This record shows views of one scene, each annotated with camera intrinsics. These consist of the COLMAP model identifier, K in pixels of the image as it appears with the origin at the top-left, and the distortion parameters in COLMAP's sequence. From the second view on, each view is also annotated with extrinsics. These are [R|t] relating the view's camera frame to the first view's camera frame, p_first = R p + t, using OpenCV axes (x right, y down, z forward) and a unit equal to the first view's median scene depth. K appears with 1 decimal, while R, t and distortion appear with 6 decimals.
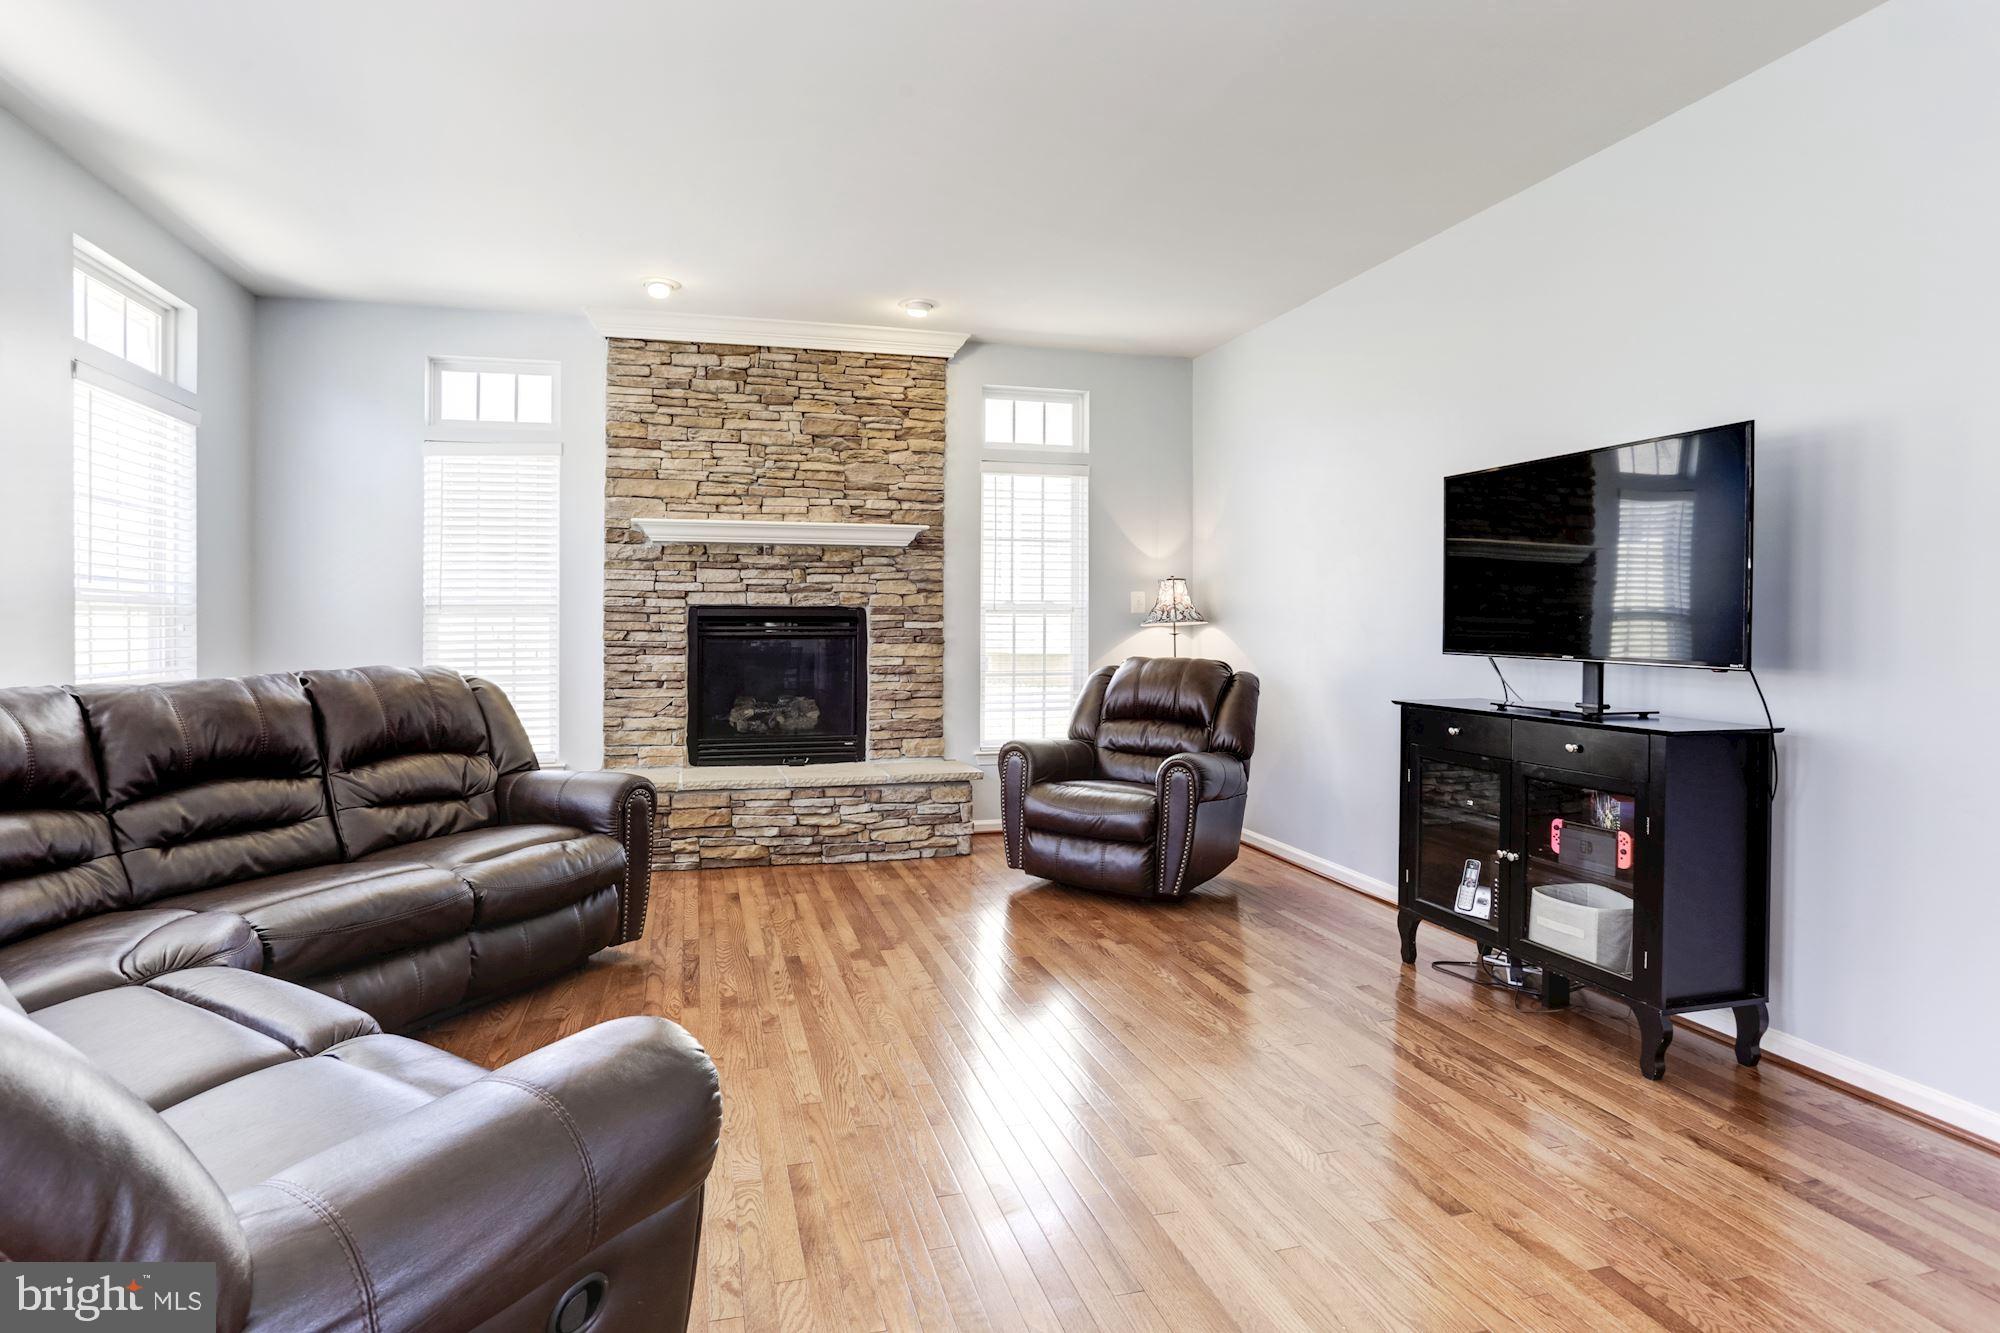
lens RADIAL K [[984.3, 0, 934.5], [0, 984.3, 618.9], [0, 0, 1]] dist [-0.046722, 0.022214]
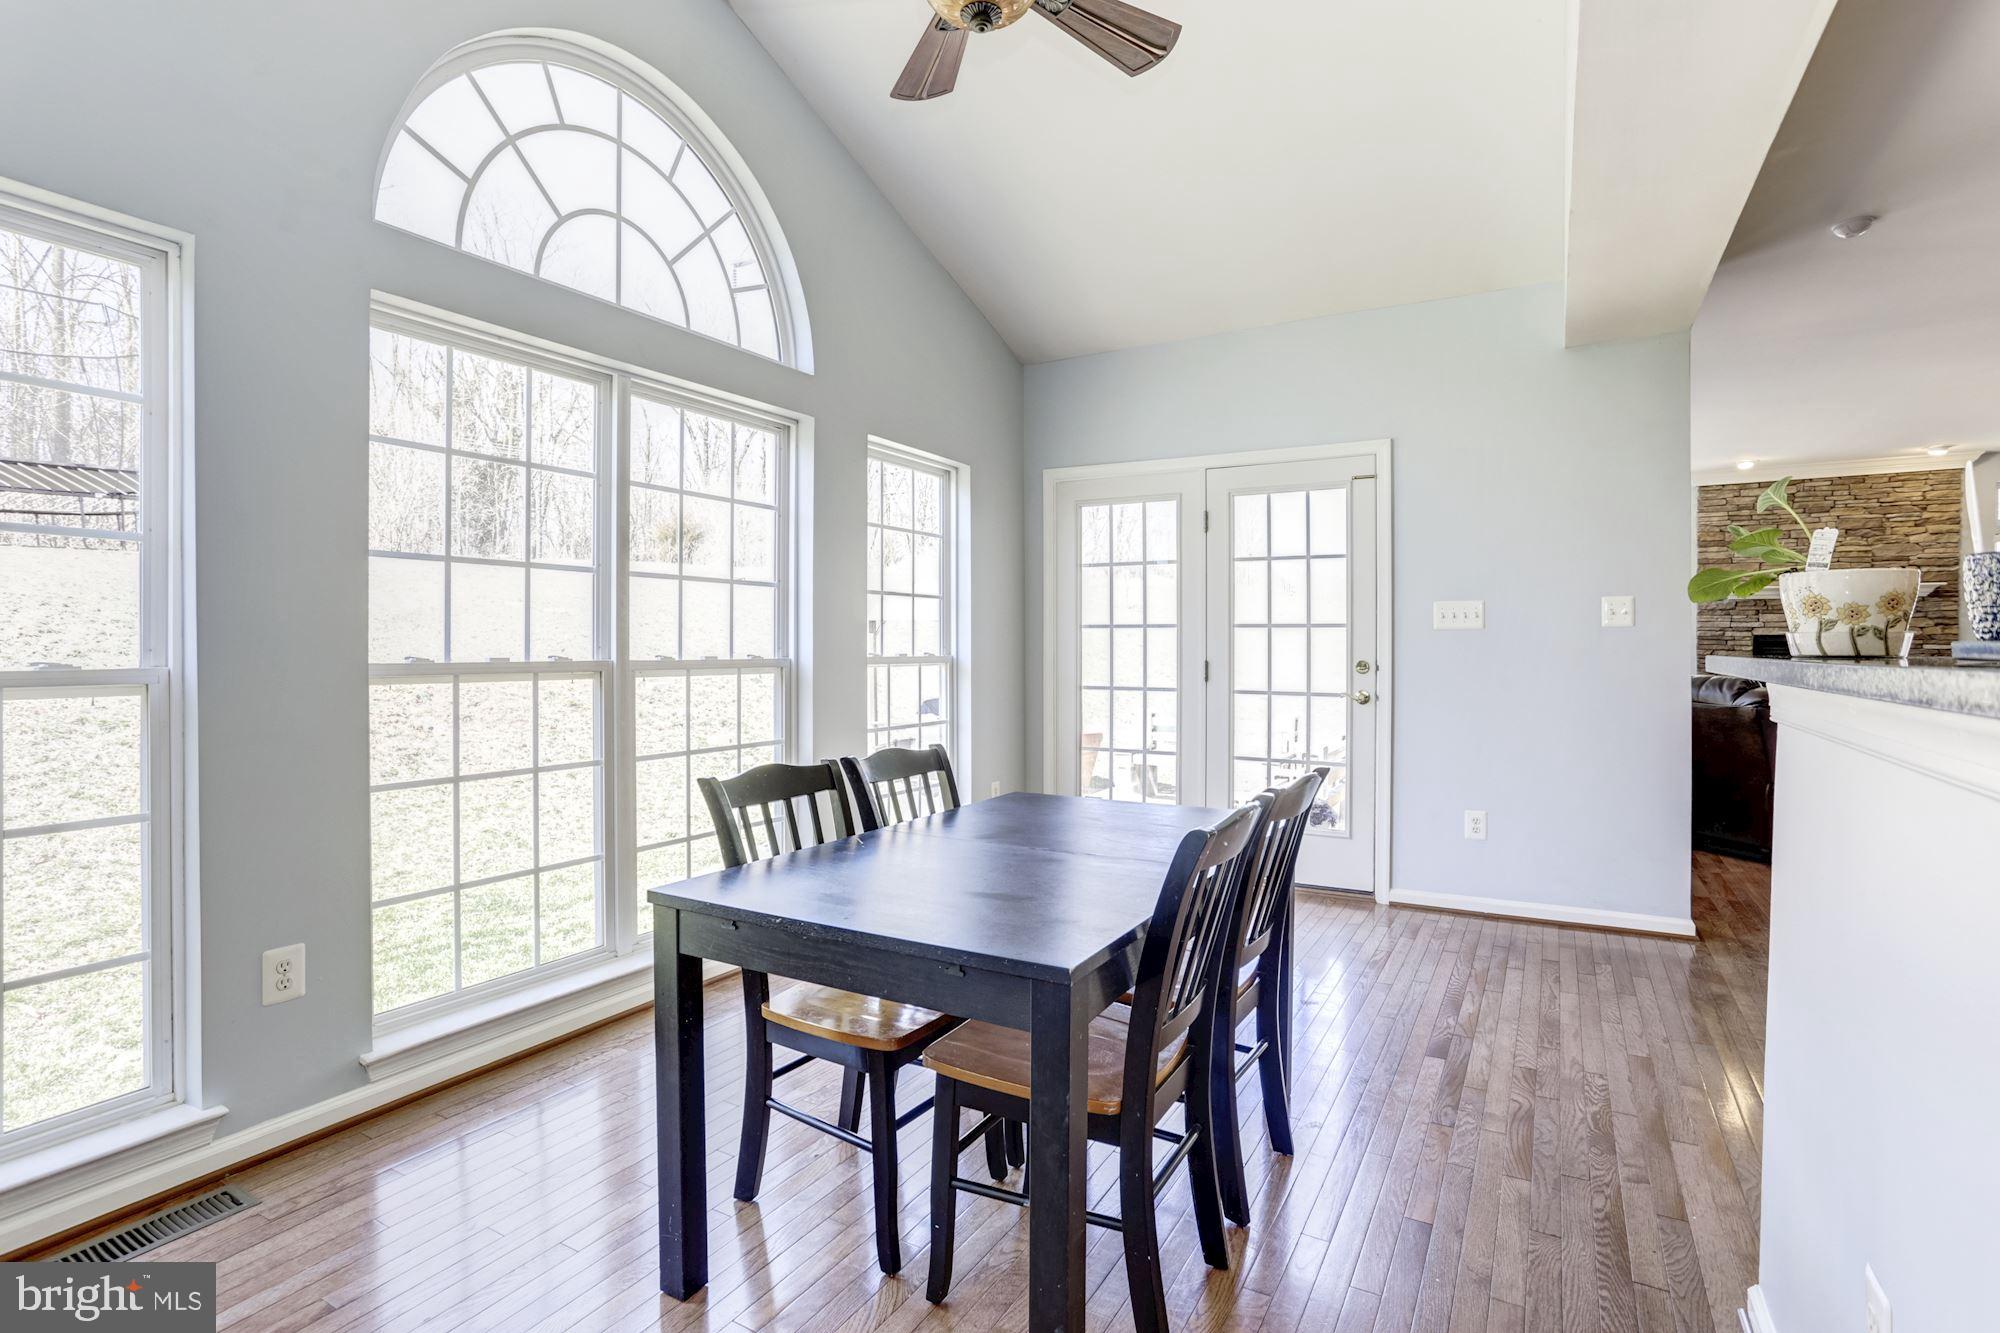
lens RADIAL K [[984.3, 0, 992.6], [0, 984.3, 639.5], [0, 0, 1]] dist [-0.046722, 0.022214]
pose [[0.720645, -0.004131, -0.693292, -0.041724], [0.003551, 0.999991, -0.002268, -0.007881], [0.693295, -0.000828, 0.720654, -1.163873]]
